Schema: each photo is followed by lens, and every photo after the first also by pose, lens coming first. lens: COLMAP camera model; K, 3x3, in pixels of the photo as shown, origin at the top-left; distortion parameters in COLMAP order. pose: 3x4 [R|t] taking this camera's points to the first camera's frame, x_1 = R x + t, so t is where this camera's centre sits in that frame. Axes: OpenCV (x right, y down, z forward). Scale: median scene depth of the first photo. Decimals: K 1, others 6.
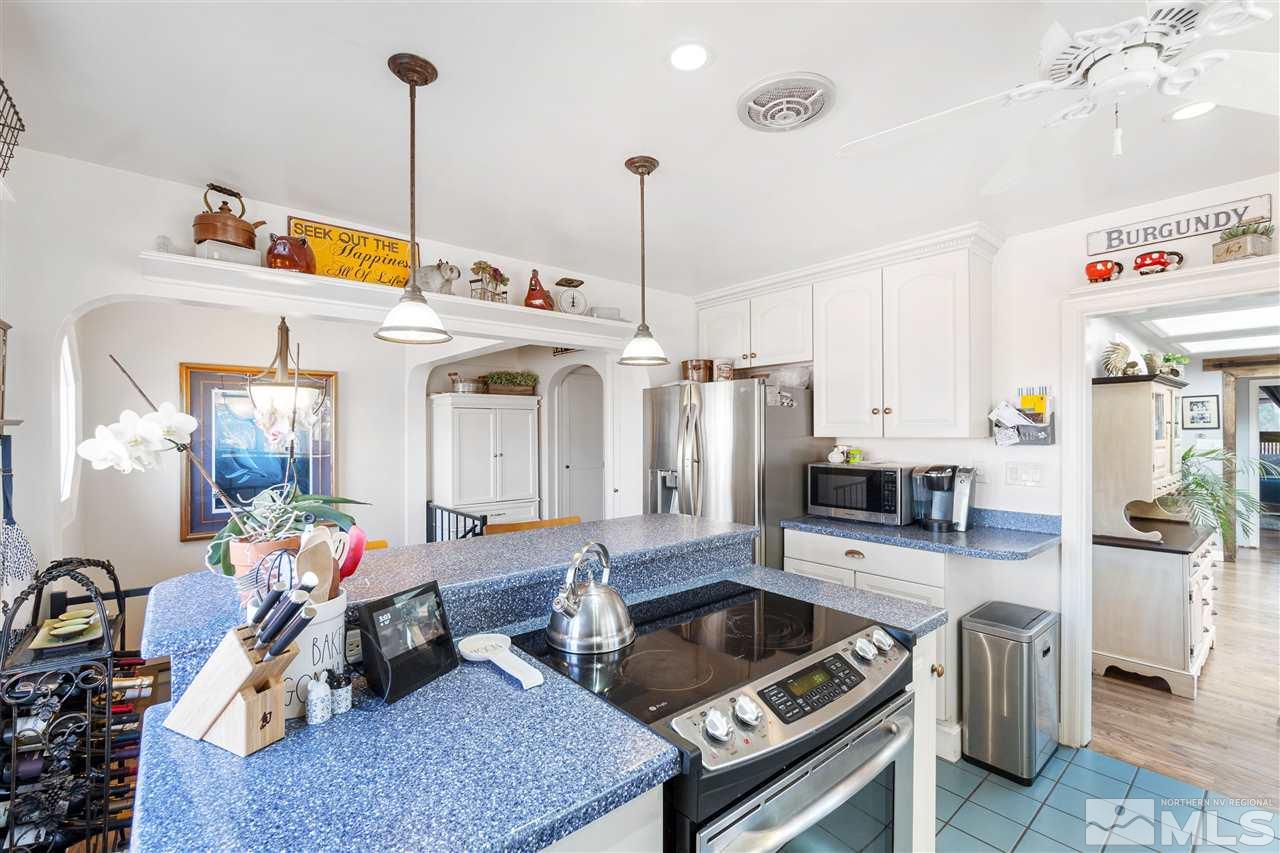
lens RADIAL K [[550.5, 0, 629.7], [0, 550.5, 430.4], [0, 0, 1]] dist [-0.001808, -0.000275]
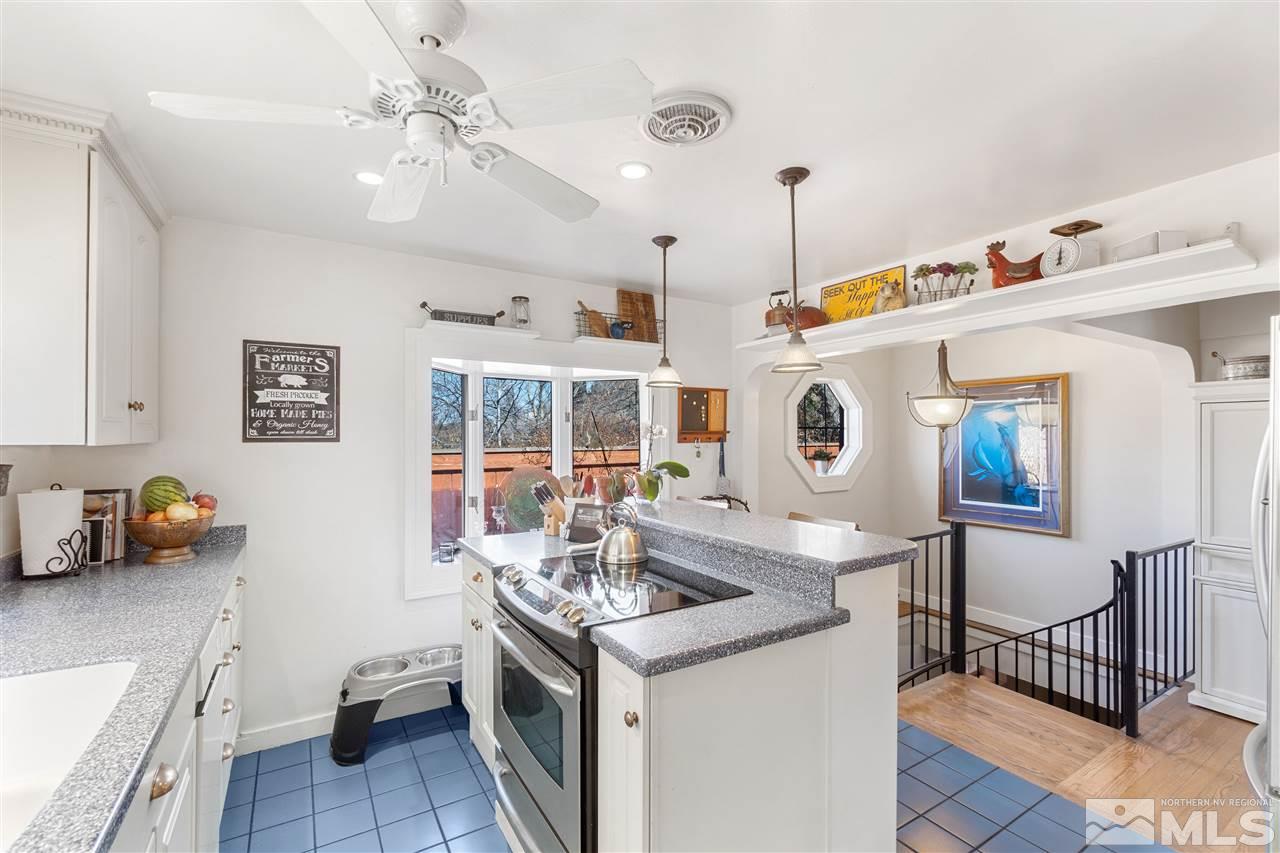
lens RADIAL K [[550.5, 0, 629.7], [0, 550.5, 430.4], [0, 0, 1]] dist [-0.001808, -0.000275]
pose [[-0.146640, -0.005887, -0.989172, 0.988467], [-0.002732, 0.999981, -0.005546, -0.004193], [0.989186, 0.001889, -0.146653, 0.787338]]
